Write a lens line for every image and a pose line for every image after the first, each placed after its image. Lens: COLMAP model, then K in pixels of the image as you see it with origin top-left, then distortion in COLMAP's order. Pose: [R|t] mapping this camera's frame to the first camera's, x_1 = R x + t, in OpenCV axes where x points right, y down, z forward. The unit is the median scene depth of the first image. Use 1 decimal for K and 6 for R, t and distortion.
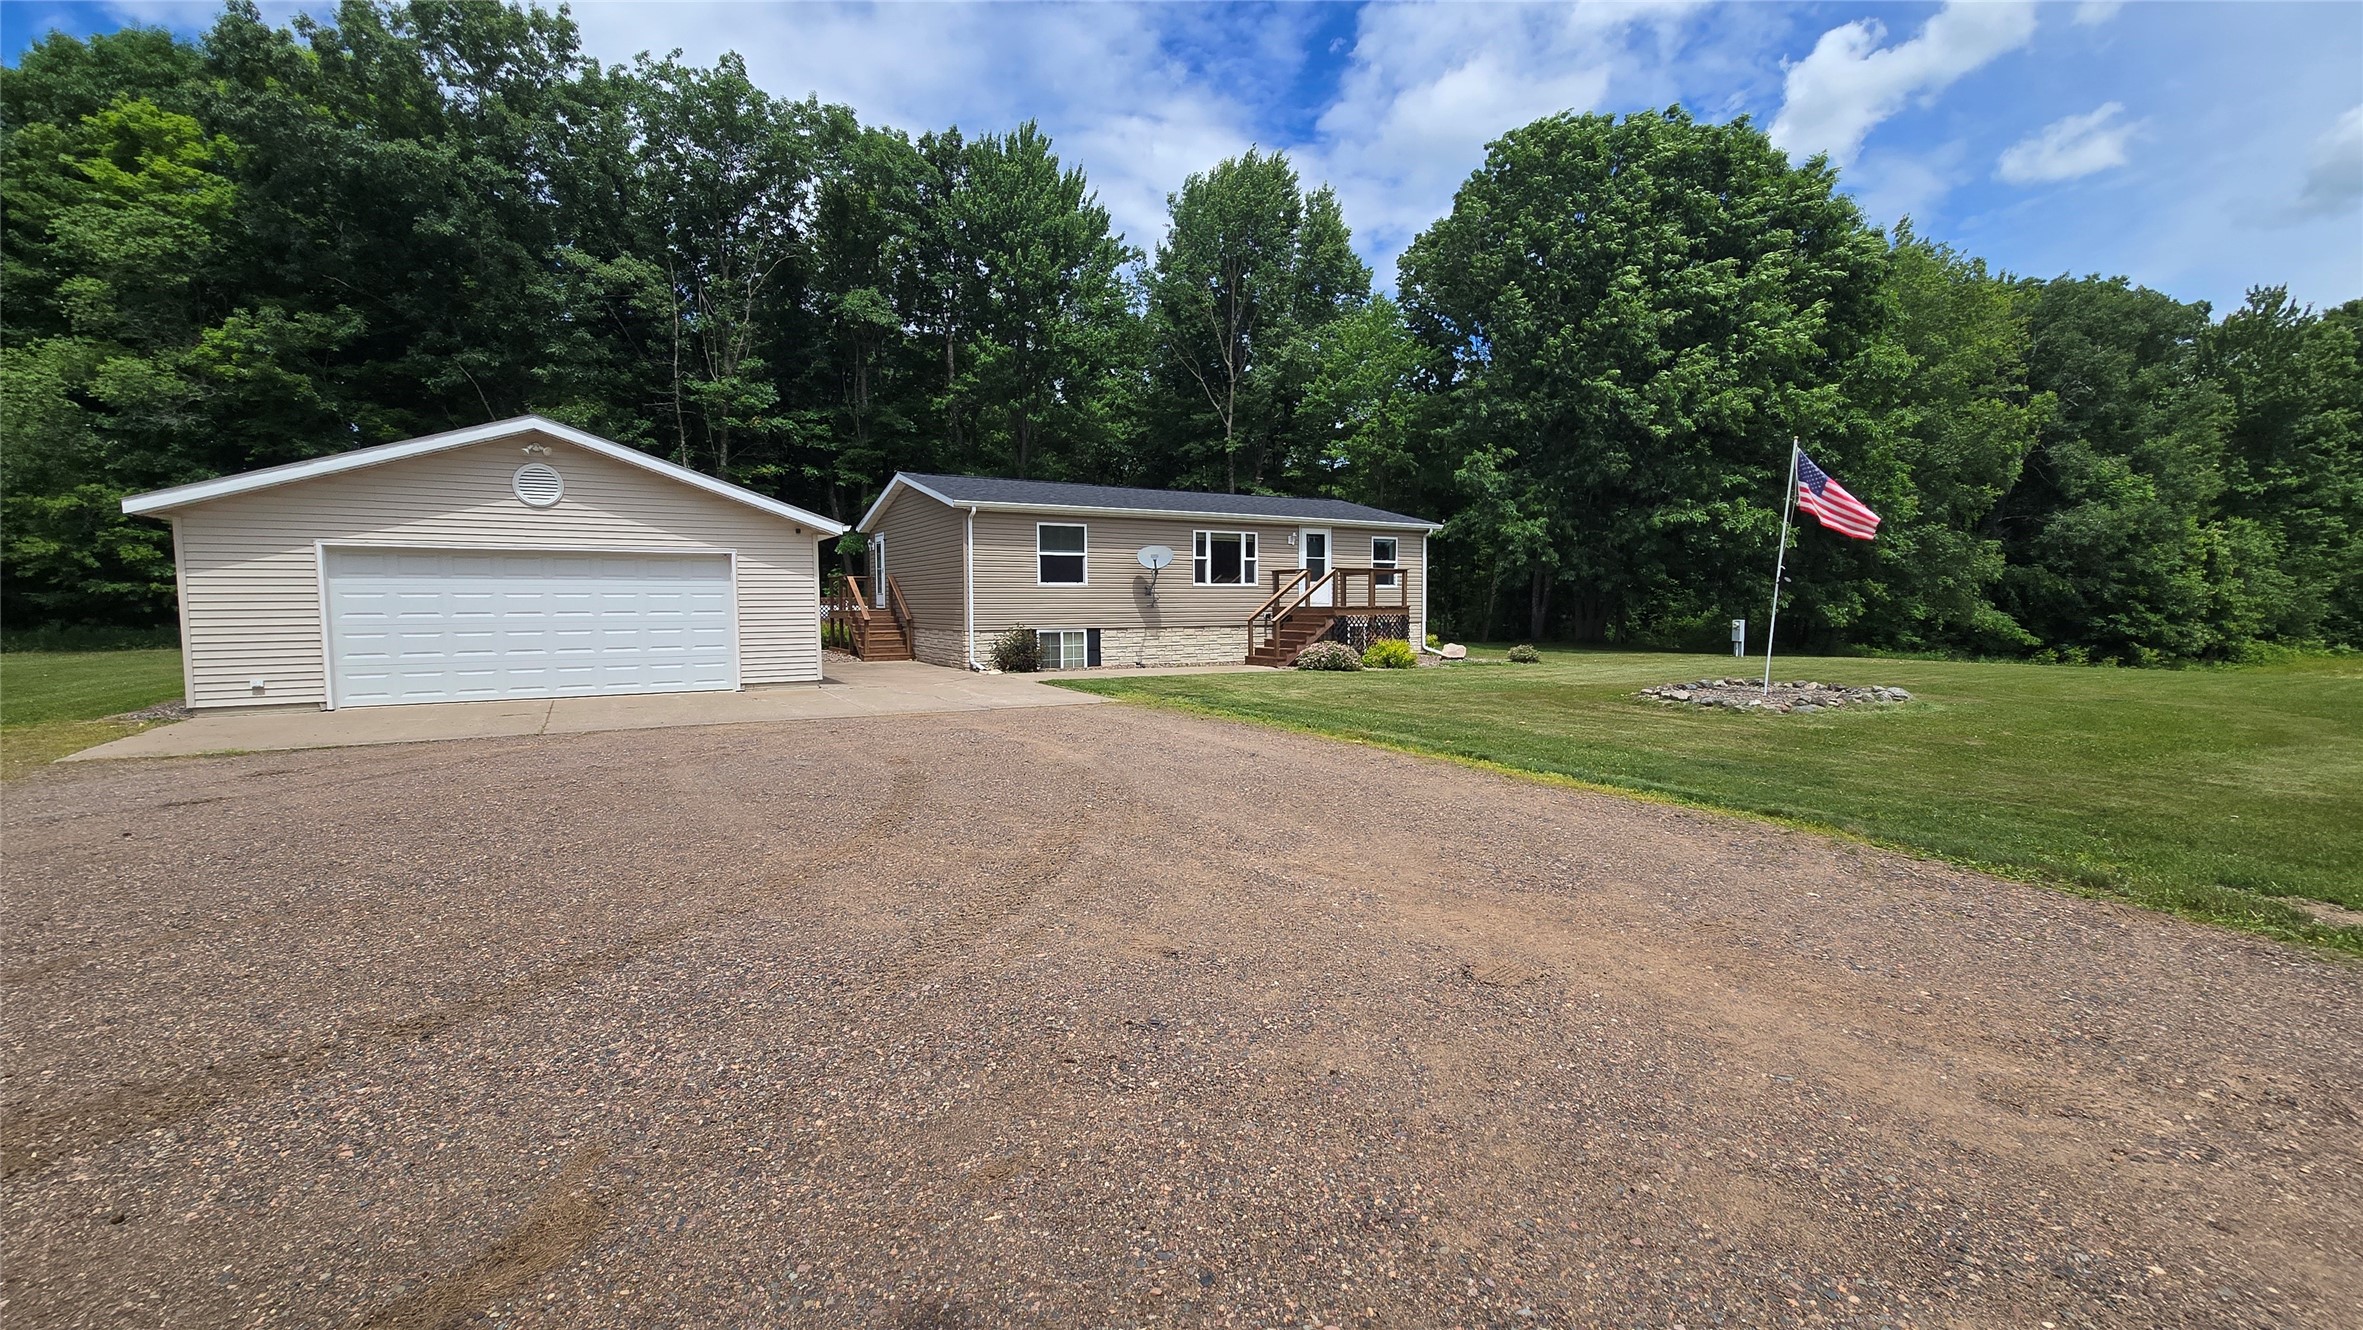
lens RADIAL K [[958.3, 0, 1180.1], [0, 958.3, 662.0], [0, 0, 1]] dist [-0.002180, -0.000158]
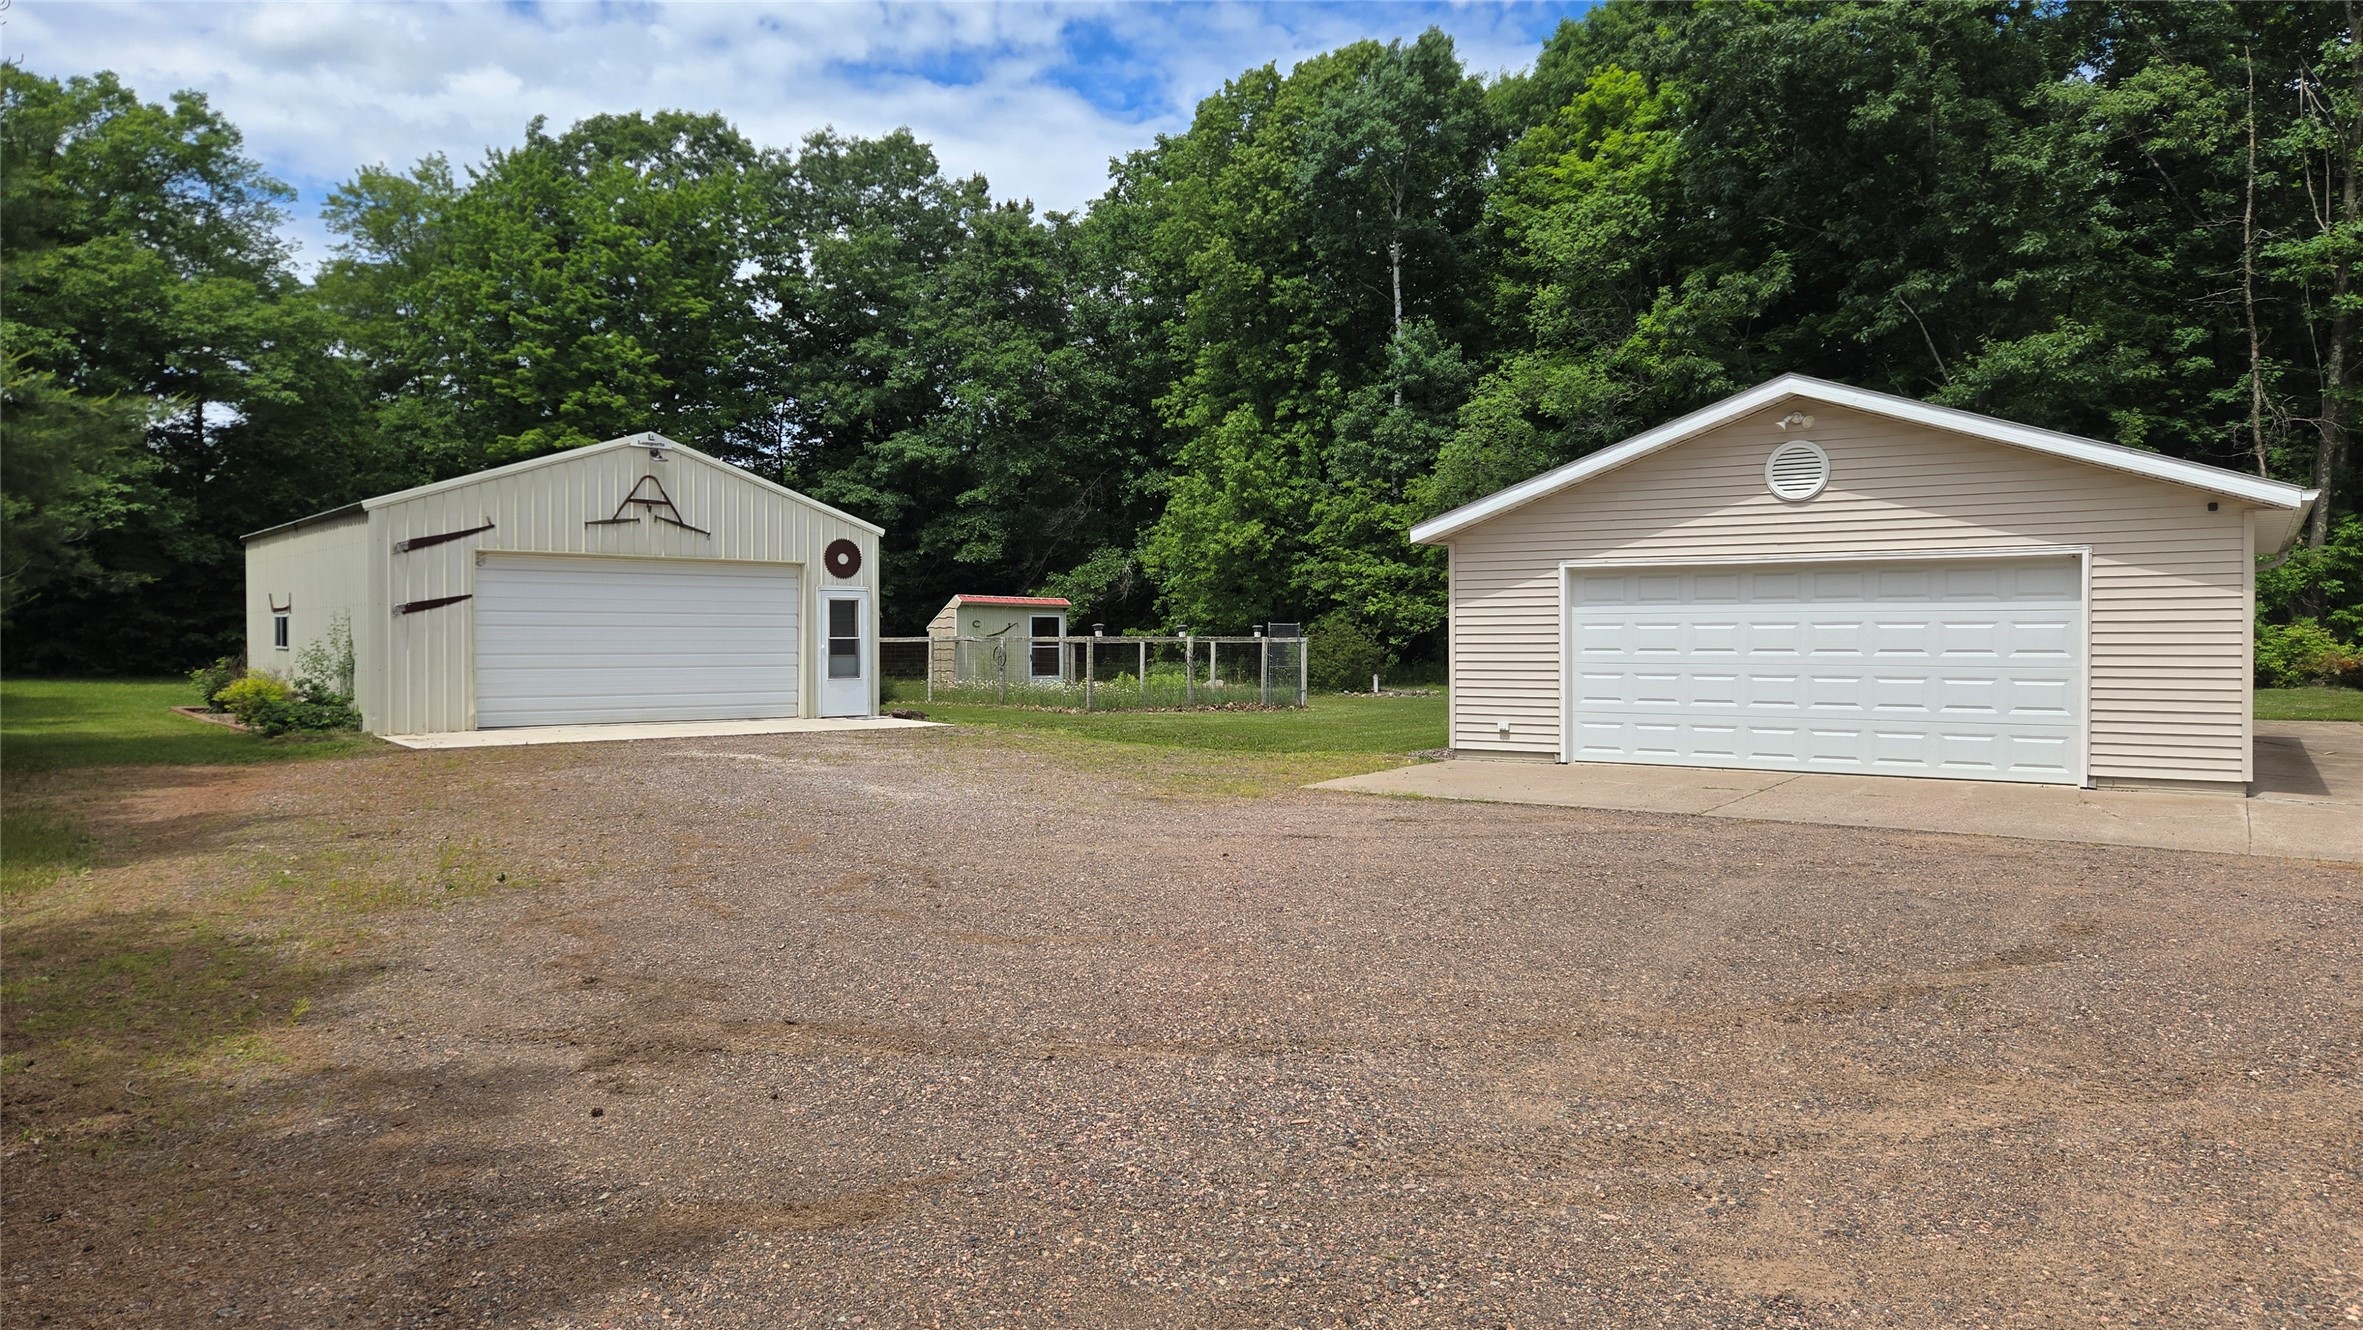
lens RADIAL K [[1555.8, 0, 1178.3], [0, 1555.8, 673.3], [0, 0, 1]] dist [0.080881, -0.072211]
pose [[0.426123, 0.024500, -0.904334, 0.100851], [-0.059034, 0.998256, -0.000773, -0.003640], [0.902737, 0.053716, 0.426826, 0.048696]]
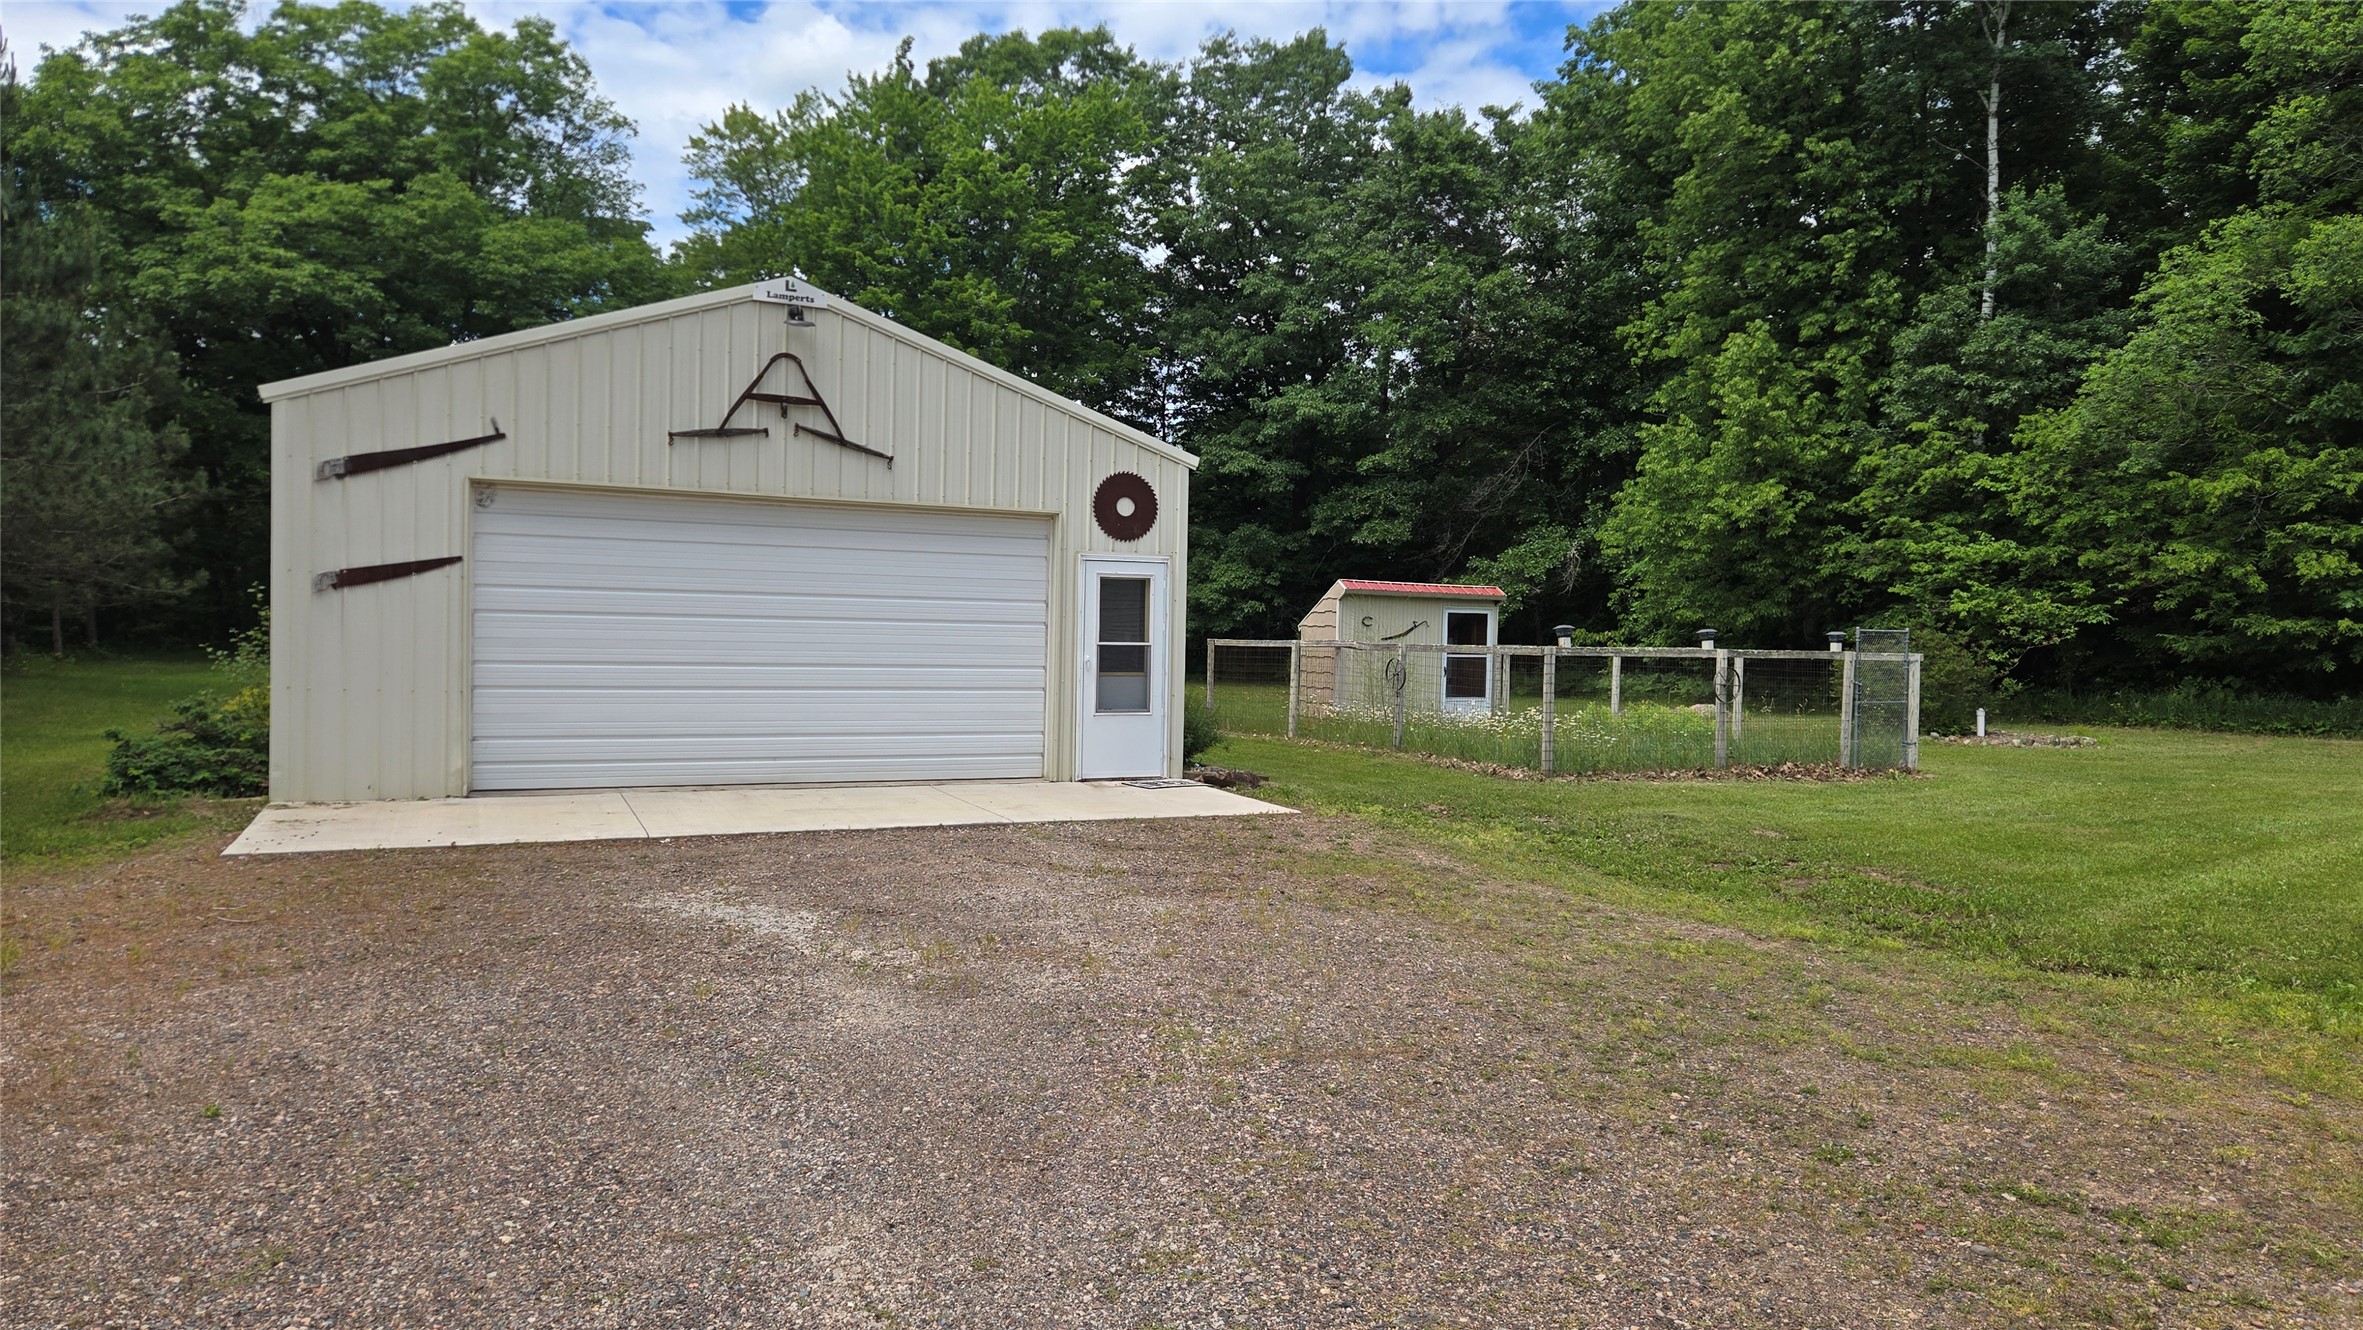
lens RADIAL K [[1590.0, 0, 1188.4], [0, 1590.0, 695.0], [0, 0, 1]] dist [0.071276, -0.082362]
pose [[0.185767, 0.047752, -0.981433, -0.308616], [-0.082404, 0.996057, 0.032866, -0.016624], [0.979132, 0.074769, 0.188969, 0.194207]]
